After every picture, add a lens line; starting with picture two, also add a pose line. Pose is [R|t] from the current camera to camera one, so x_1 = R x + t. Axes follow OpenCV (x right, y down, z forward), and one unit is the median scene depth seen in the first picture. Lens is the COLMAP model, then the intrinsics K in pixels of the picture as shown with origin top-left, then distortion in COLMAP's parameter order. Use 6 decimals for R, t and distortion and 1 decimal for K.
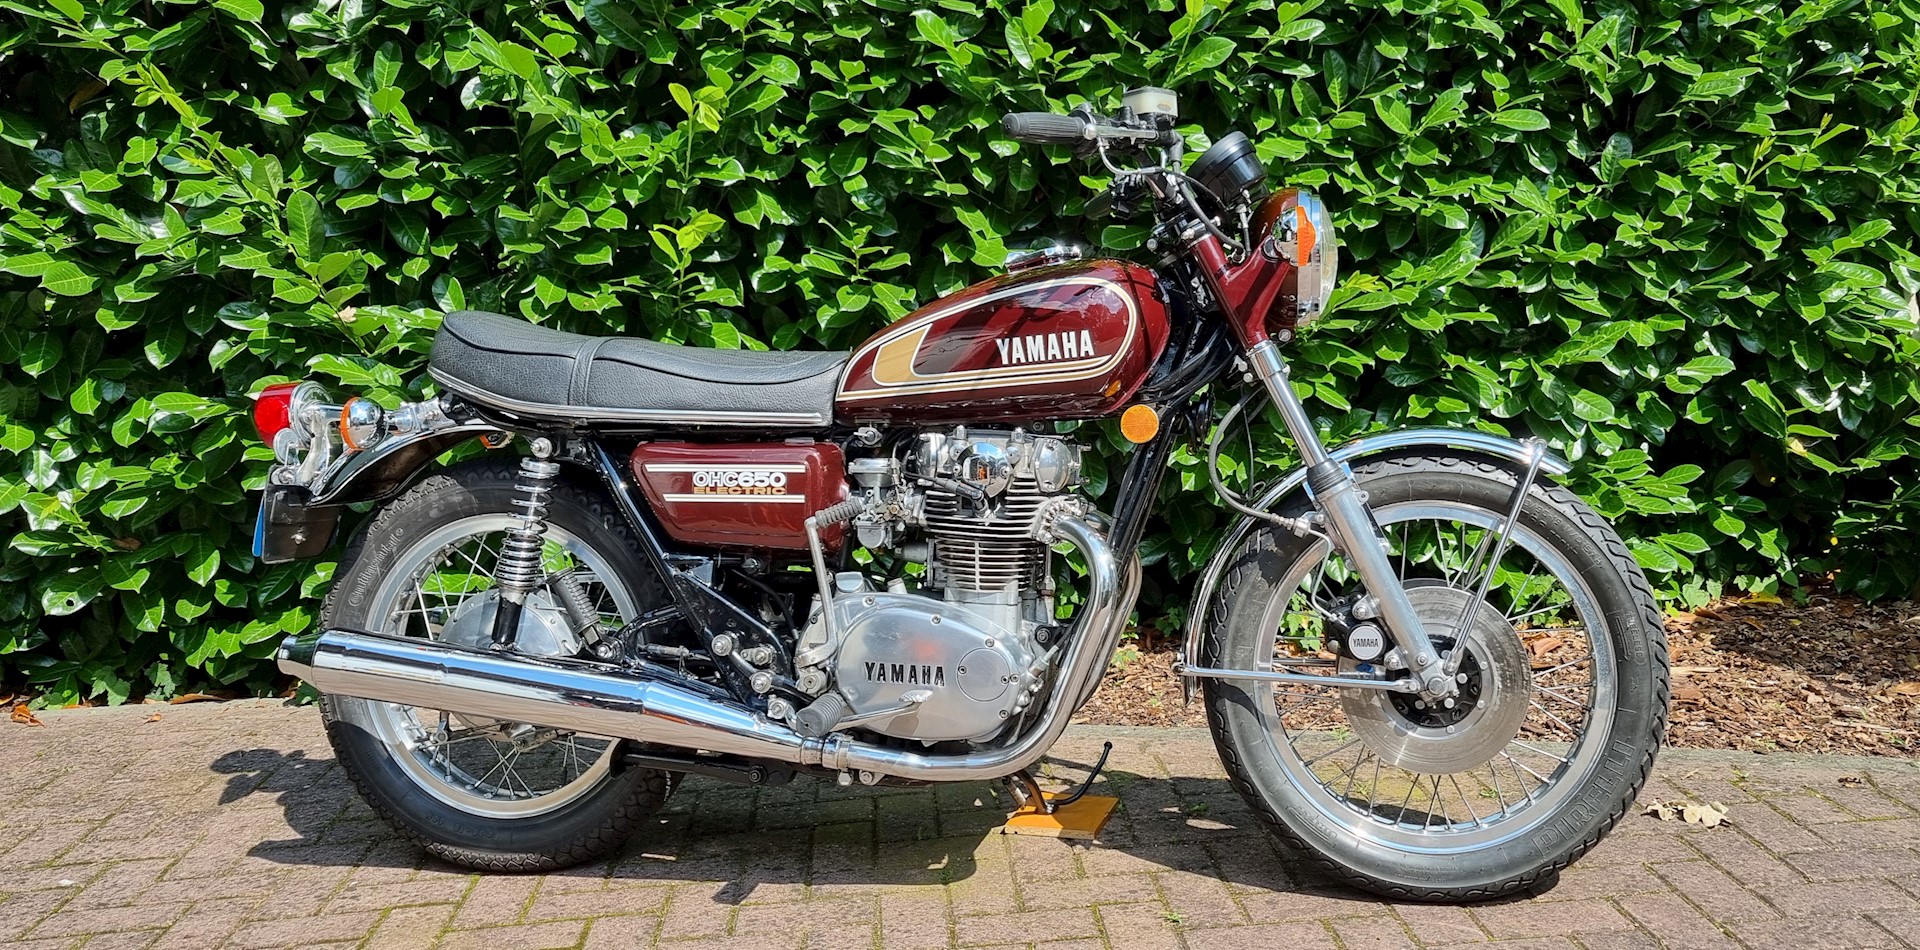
lens RADIAL K [[1591.3, 0, 1037.9], [0, 1591.3, 469.2], [0, 0, 1]] dist [0.040002, -0.000122]
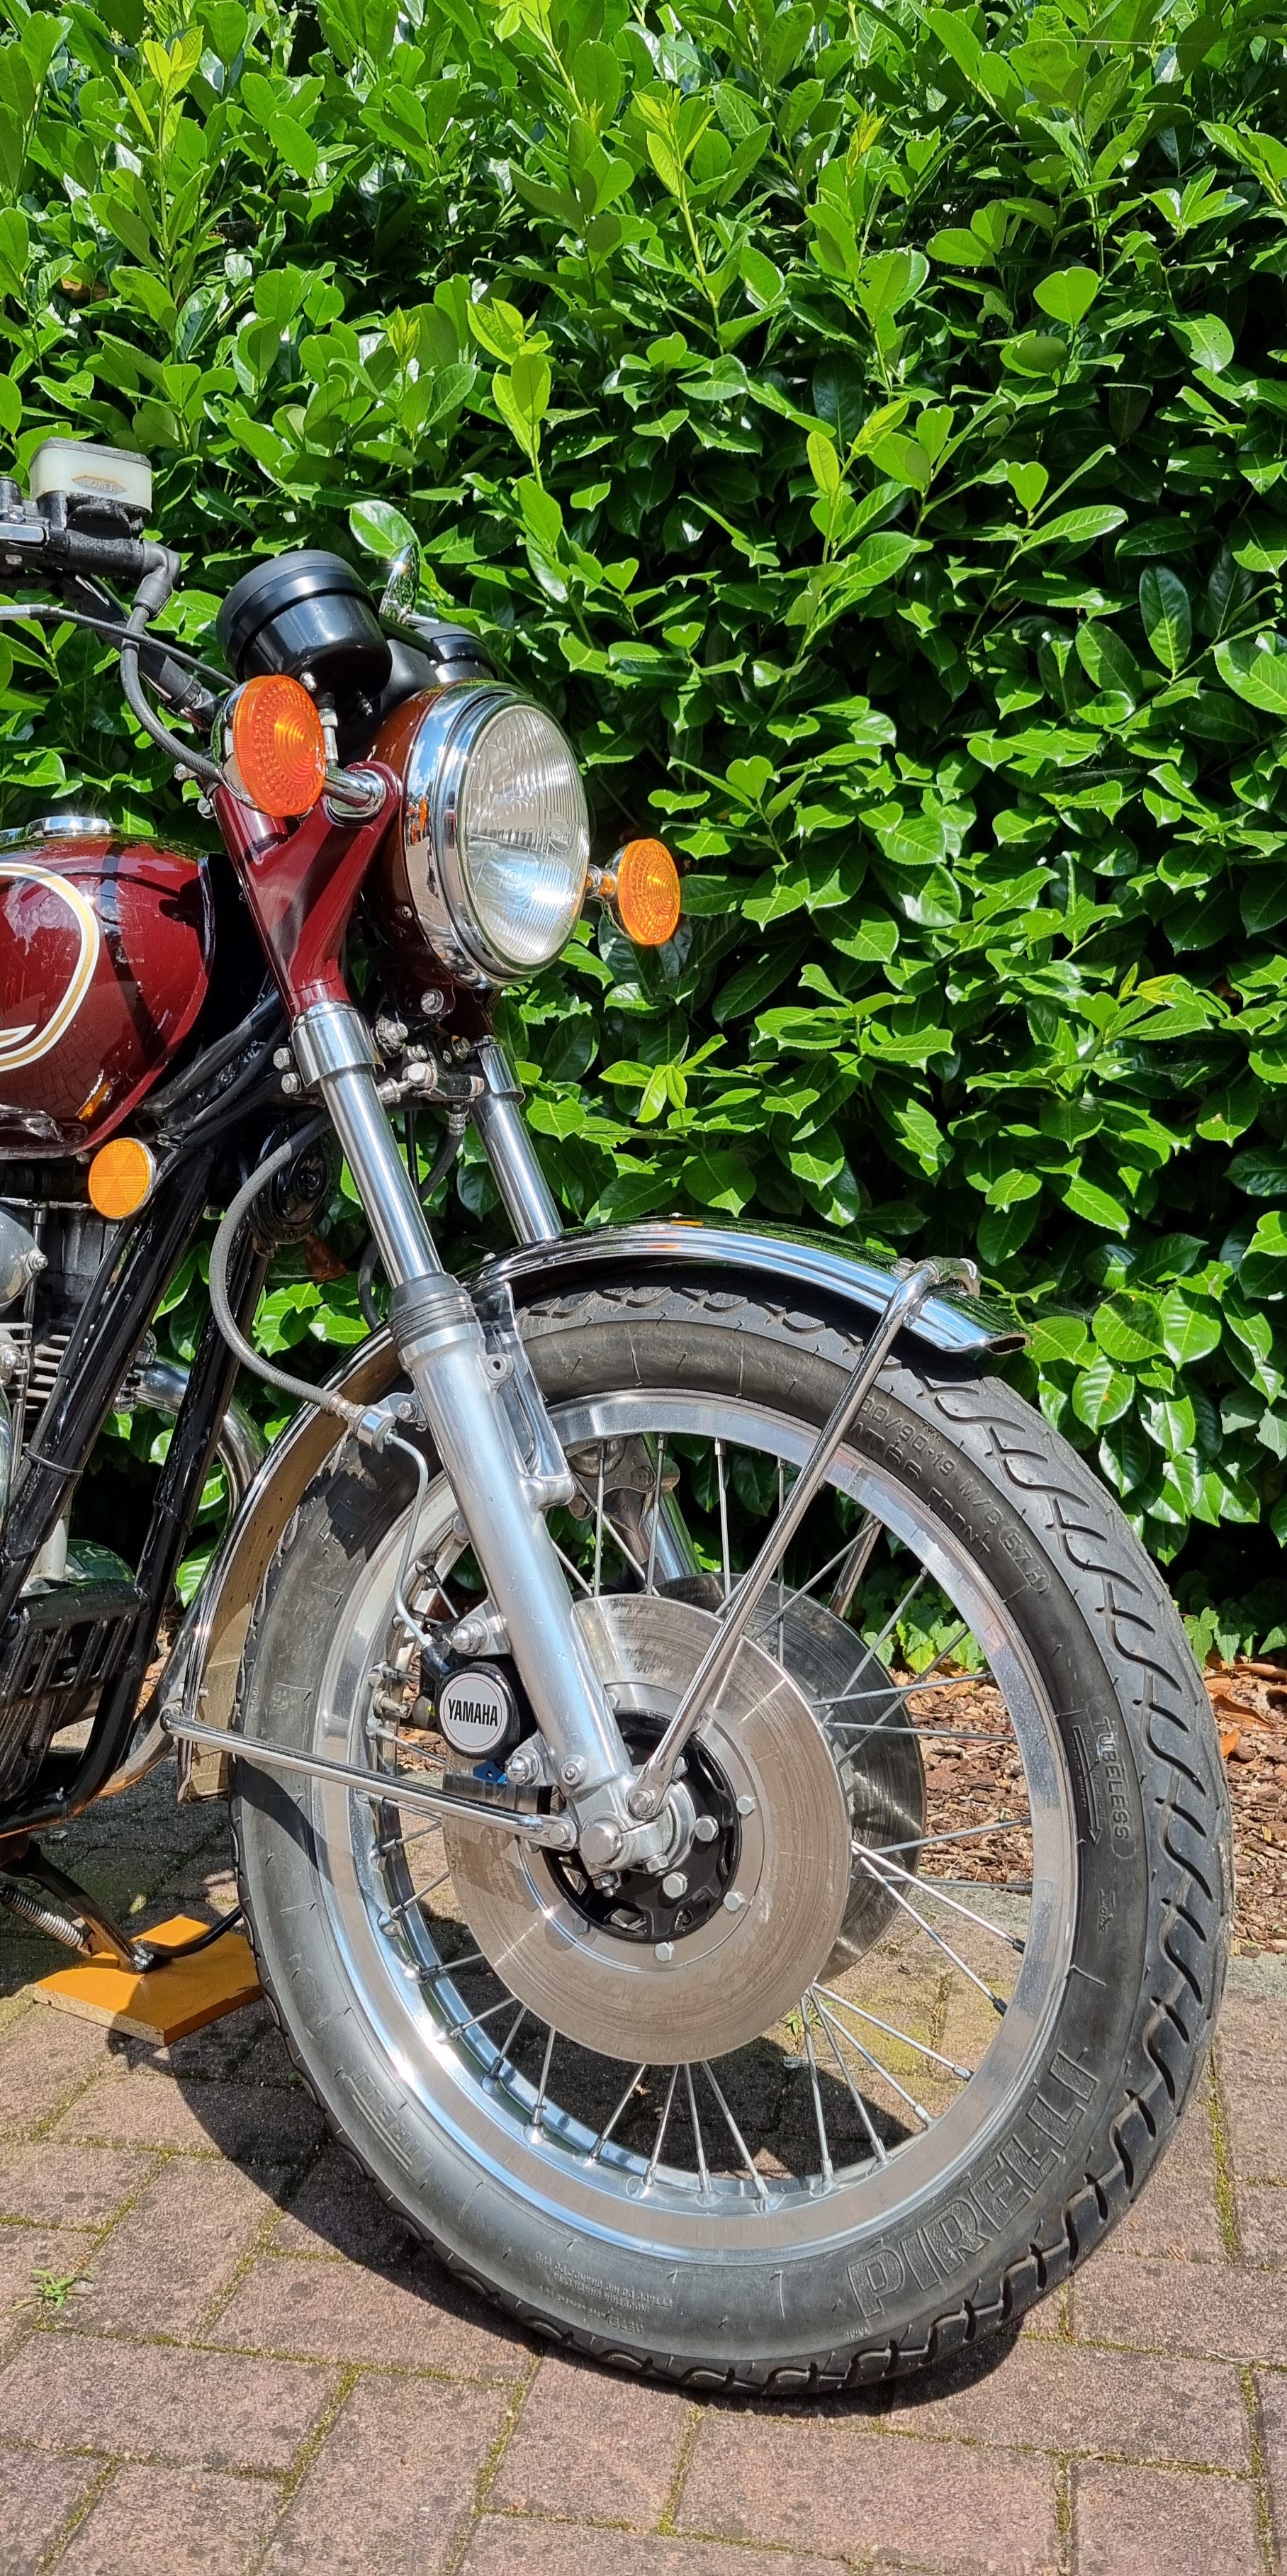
lens RADIAL K [[2150.7, 0, 637.4], [0, 2150.7, 1159.8], [0, 0, 1]] dist [0.040865, -0.004454]
pose [[0.951753, 0.048420, -0.303020, 0.393553], [-0.072241, 0.995074, -0.067895, -0.001606], [0.298240, 0.086510, 0.950563, 0.432484]]
